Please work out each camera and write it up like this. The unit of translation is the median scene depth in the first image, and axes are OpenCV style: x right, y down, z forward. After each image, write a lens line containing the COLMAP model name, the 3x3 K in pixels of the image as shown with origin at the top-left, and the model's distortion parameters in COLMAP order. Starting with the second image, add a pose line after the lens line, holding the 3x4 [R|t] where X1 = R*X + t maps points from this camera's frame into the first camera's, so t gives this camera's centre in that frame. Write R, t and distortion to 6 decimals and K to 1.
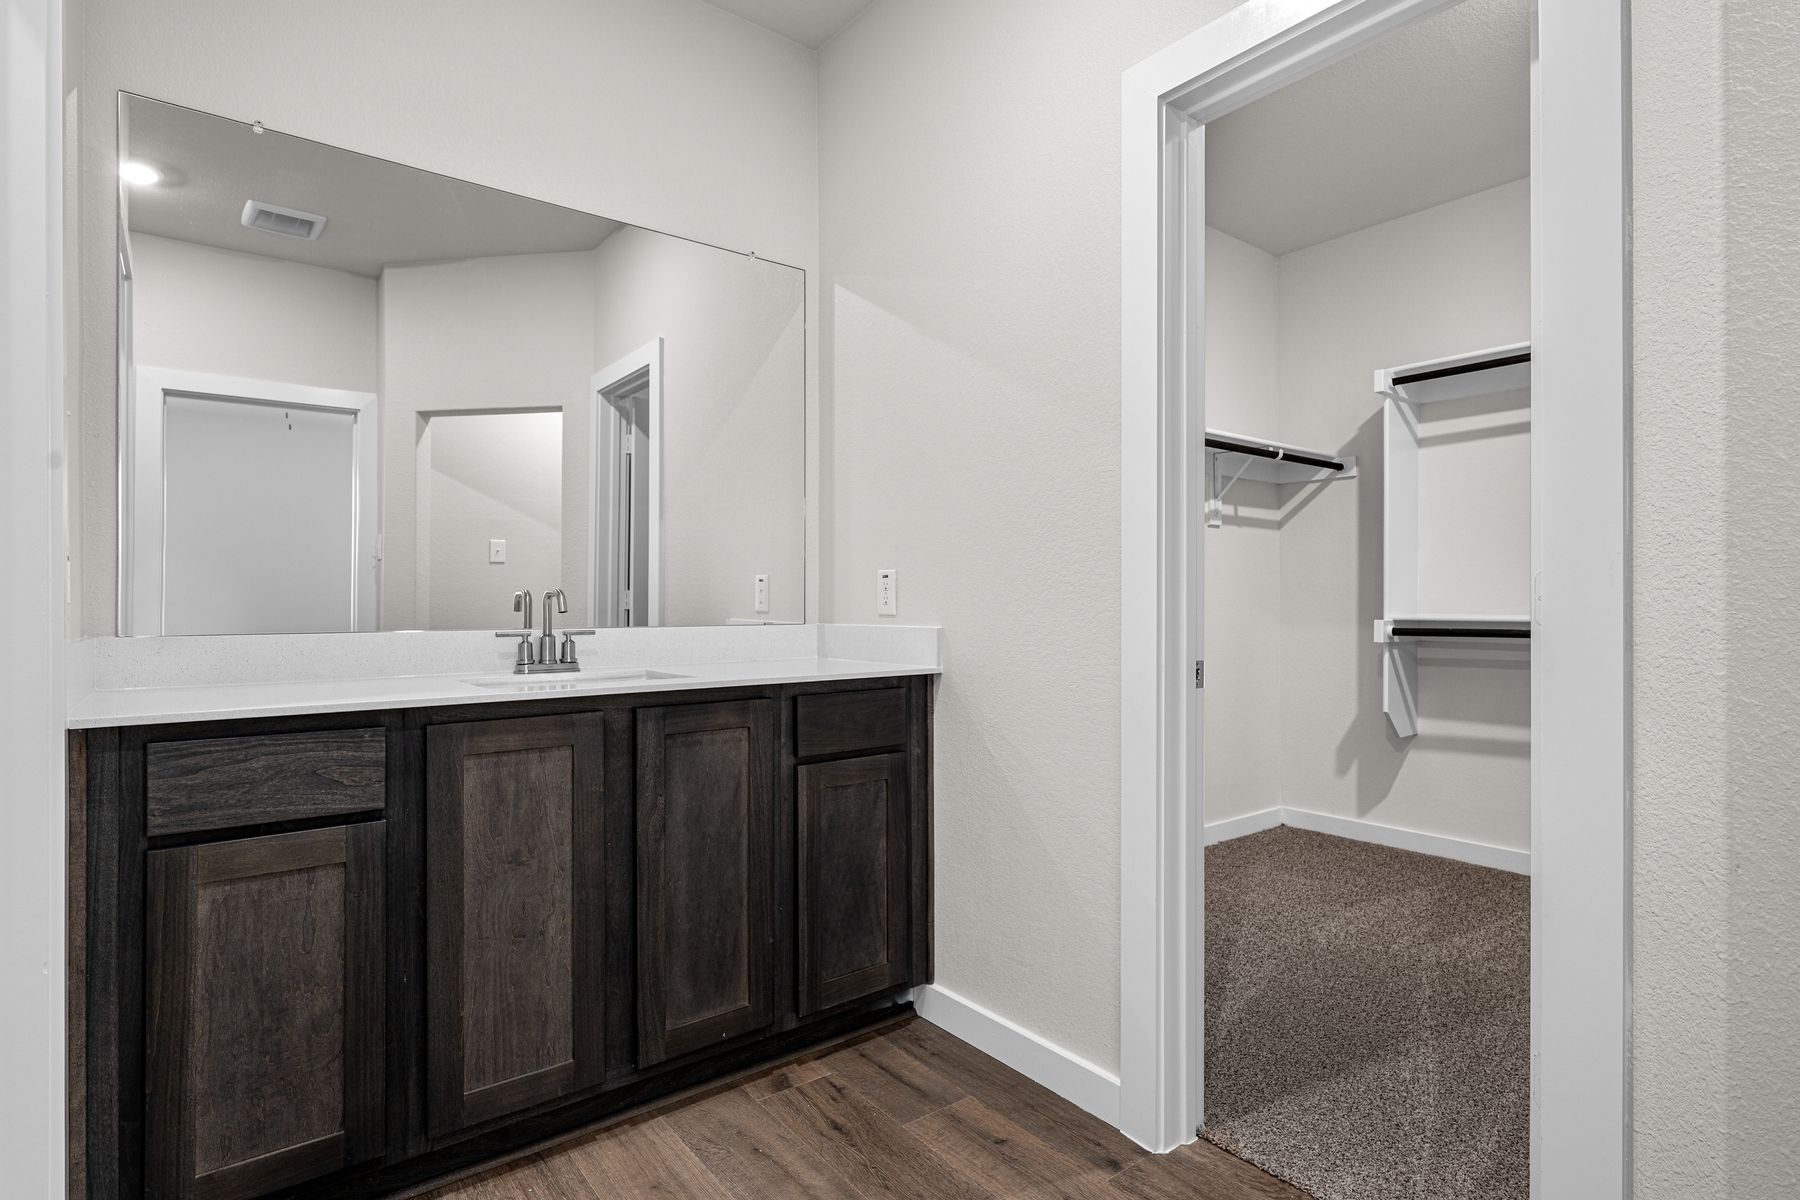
lens RADIAL K [[884.2, 0, 907.3], [0, 884.2, 600.2], [0, 0, 1]] dist [0.000221, 0.000271]
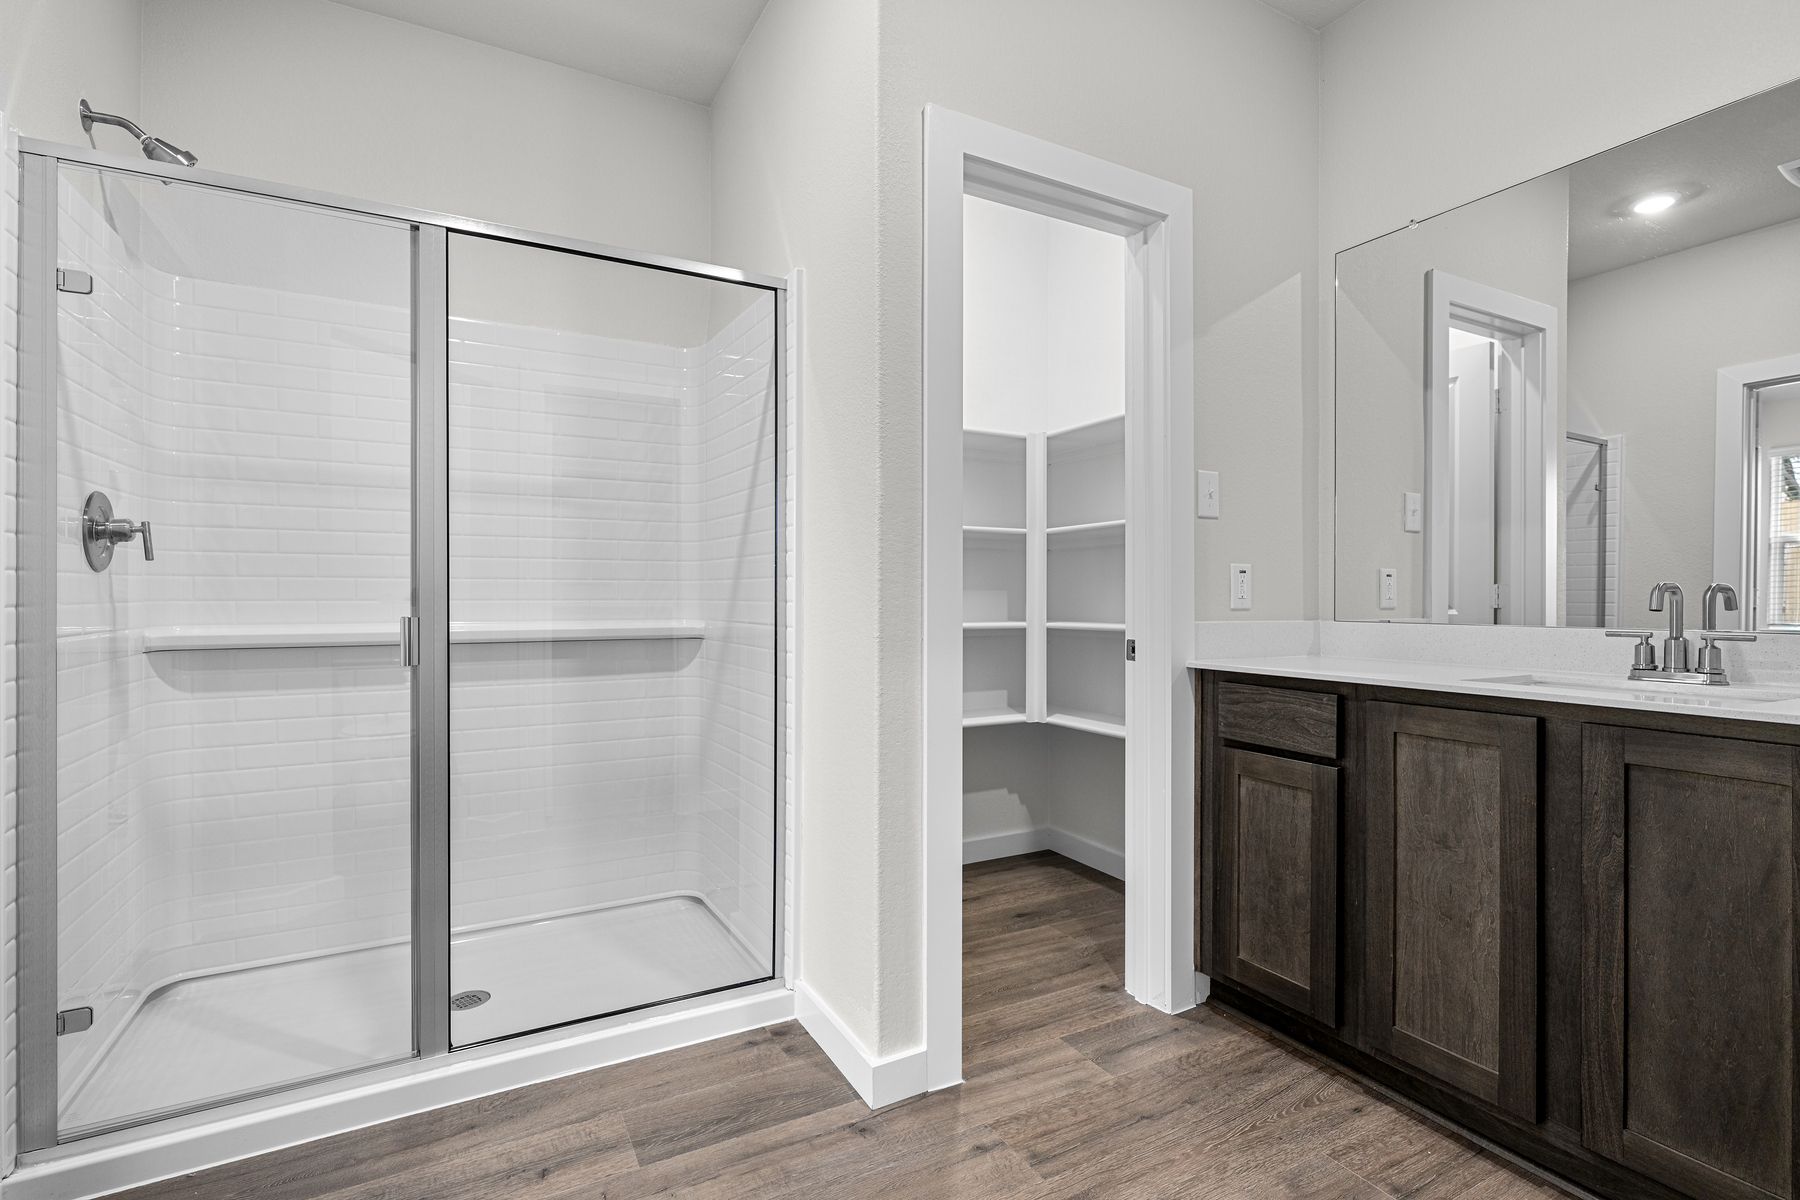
lens RADIAL K [[884.2, 0, 907.3], [0, 884.2, 600.2], [0, 0, 1]] dist [0.000221, 0.000271]
pose [[-0.166847, 0.003041, -0.985978, 0.707157], [-0.000359, 0.999995, 0.003145, 0.001640], [0.985983, 0.000879, -0.166845, 0.547339]]
